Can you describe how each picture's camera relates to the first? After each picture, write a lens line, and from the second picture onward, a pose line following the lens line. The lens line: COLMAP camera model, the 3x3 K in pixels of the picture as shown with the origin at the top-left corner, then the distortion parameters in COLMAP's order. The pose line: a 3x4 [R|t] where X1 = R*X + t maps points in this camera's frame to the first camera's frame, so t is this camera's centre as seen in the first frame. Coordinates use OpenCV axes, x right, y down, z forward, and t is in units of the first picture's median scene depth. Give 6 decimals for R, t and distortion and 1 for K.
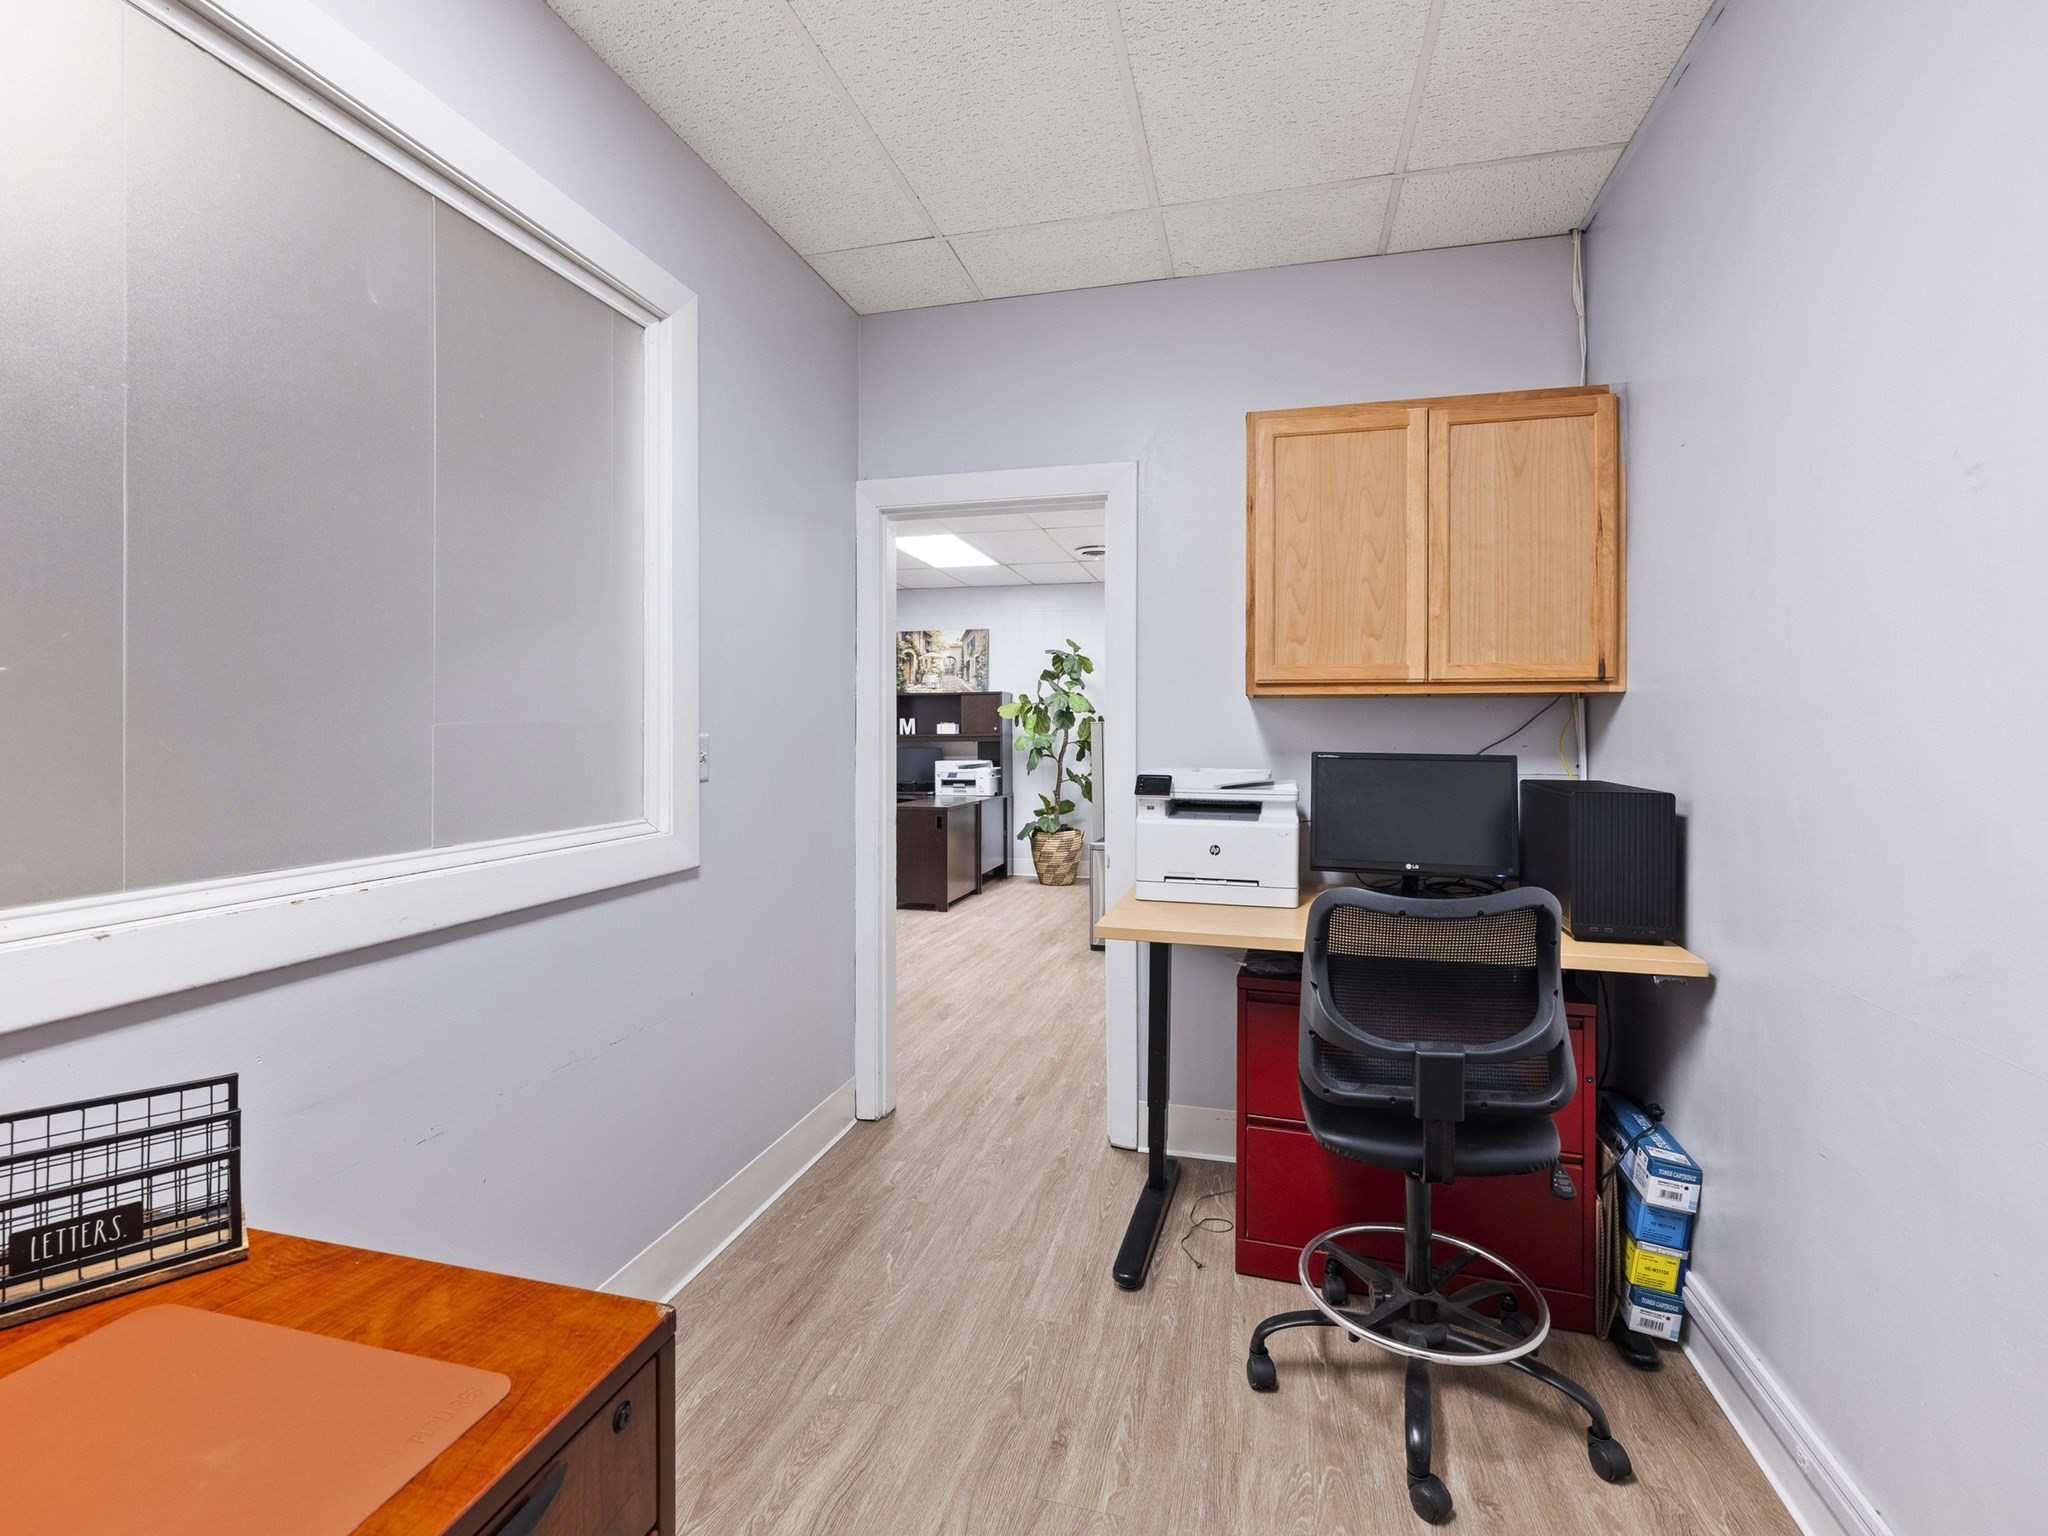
lens RADIAL K [[945.3, 0, 1024.5], [0, 945.3, 759.4], [0, 0, 1]] dist [-0.001604, 0.000102]
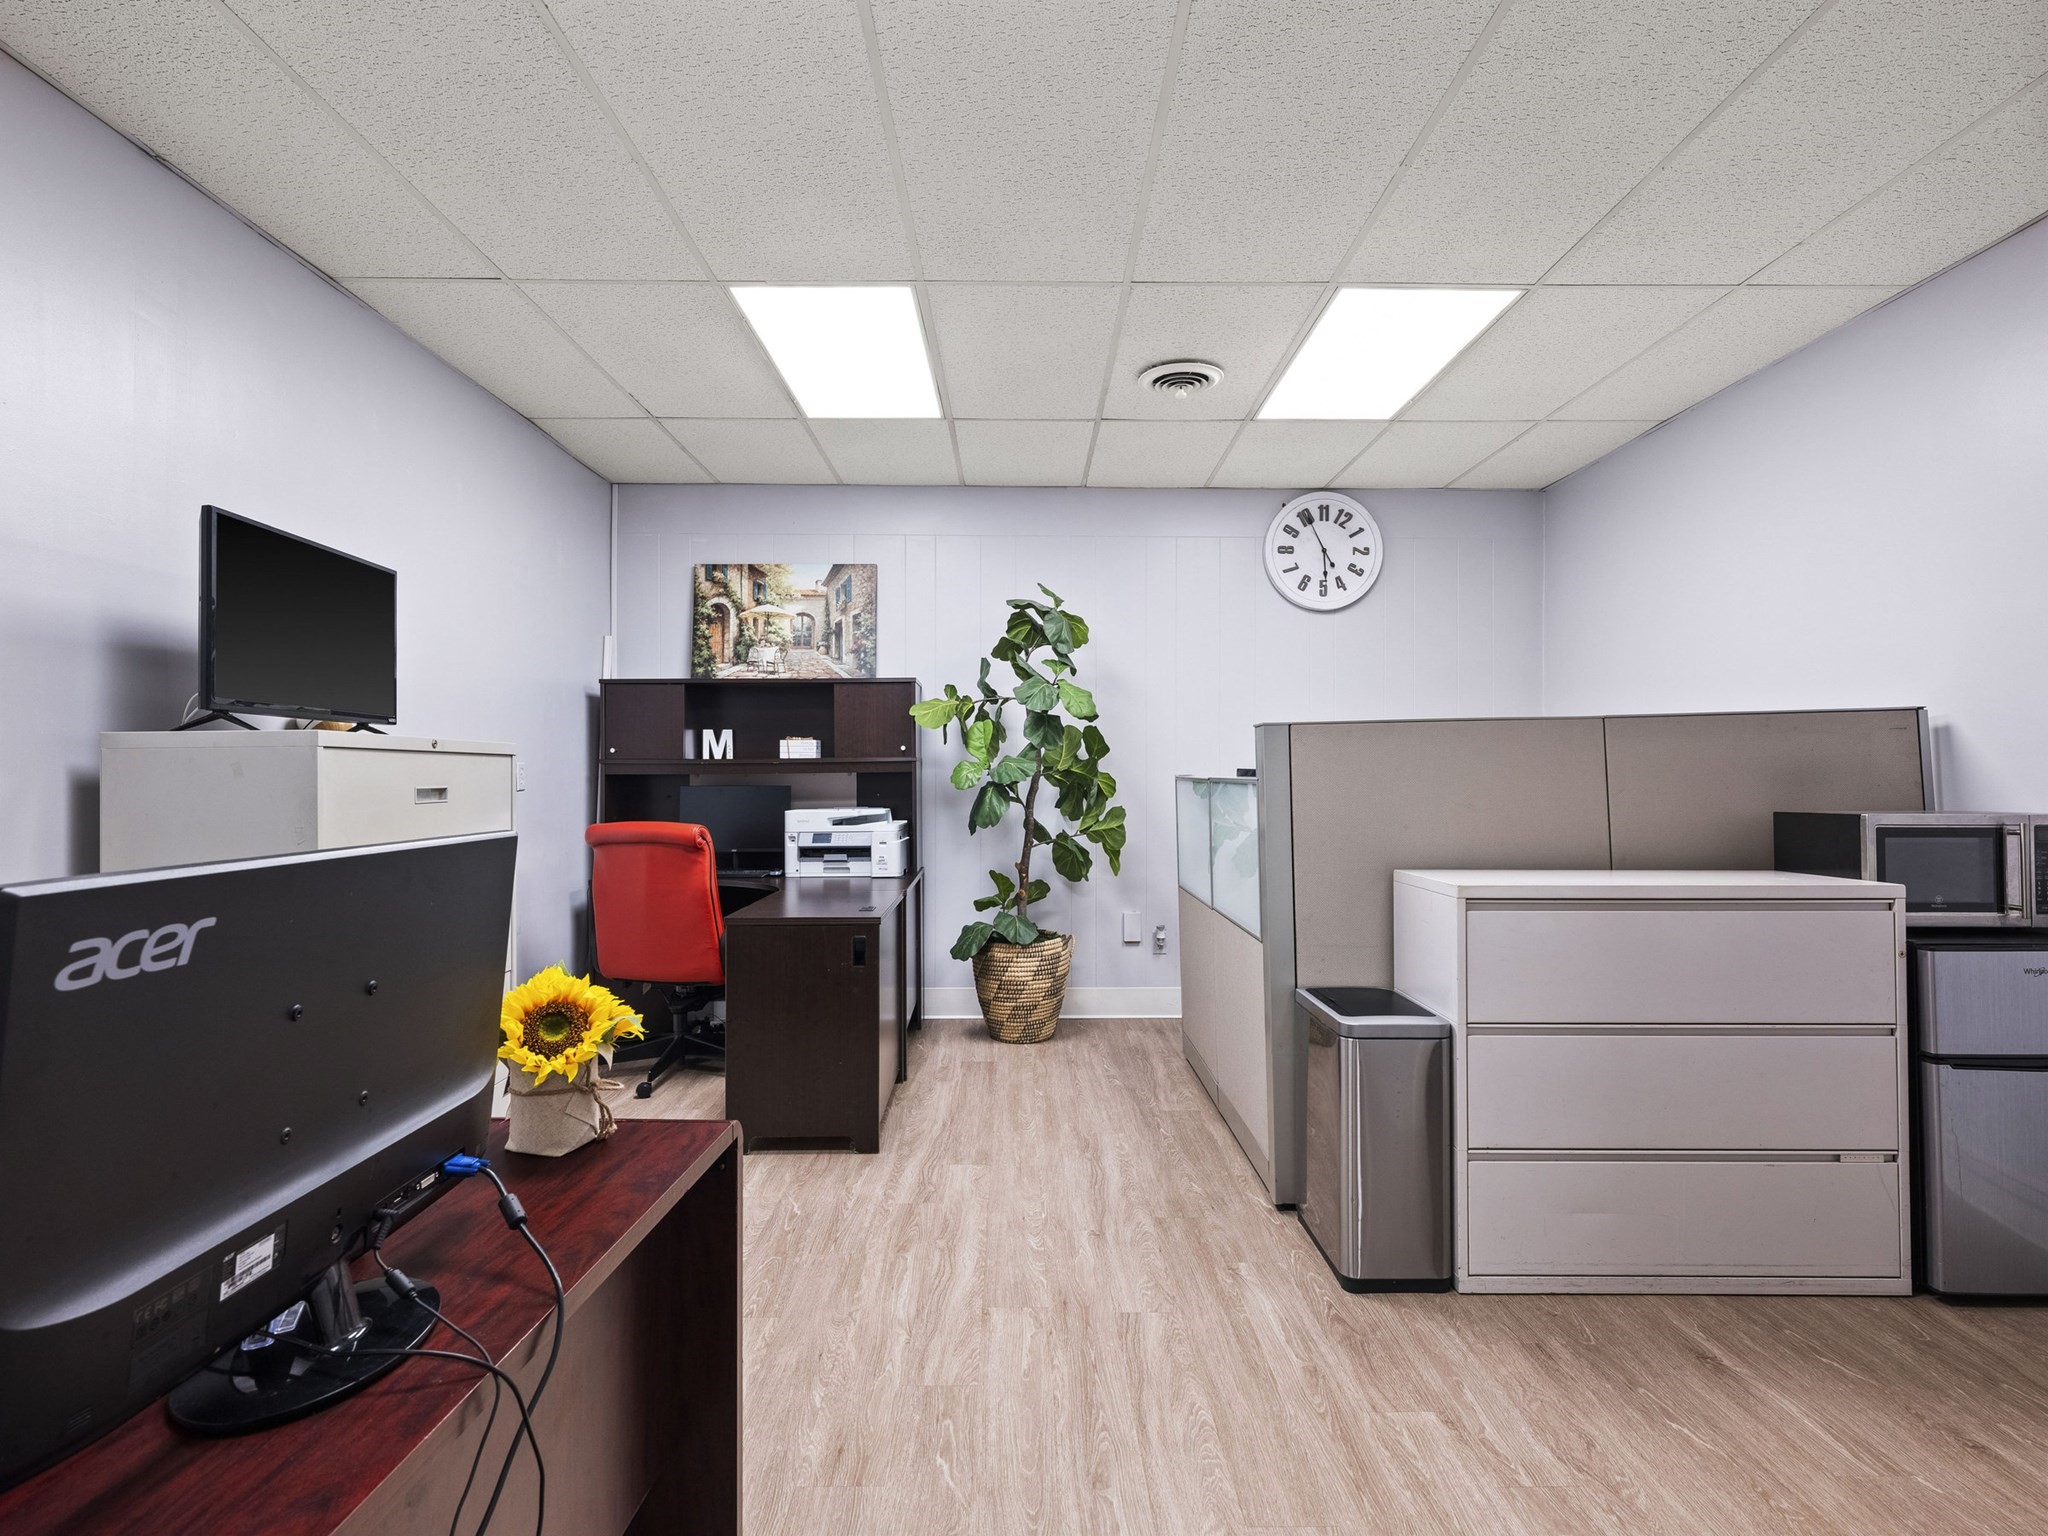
lens RADIAL K [[1057.7, 0, 1024.0], [0, 1057.7, 768.0], [0, 0, 1]] dist [0.002179, 0.000147]
pose [[0.963527, -0.001209, 0.267608, -0.119523], [0.009407, 0.999525, -0.029357, -0.003164], [-0.267445, 0.030803, 0.963081, 0.400113]]
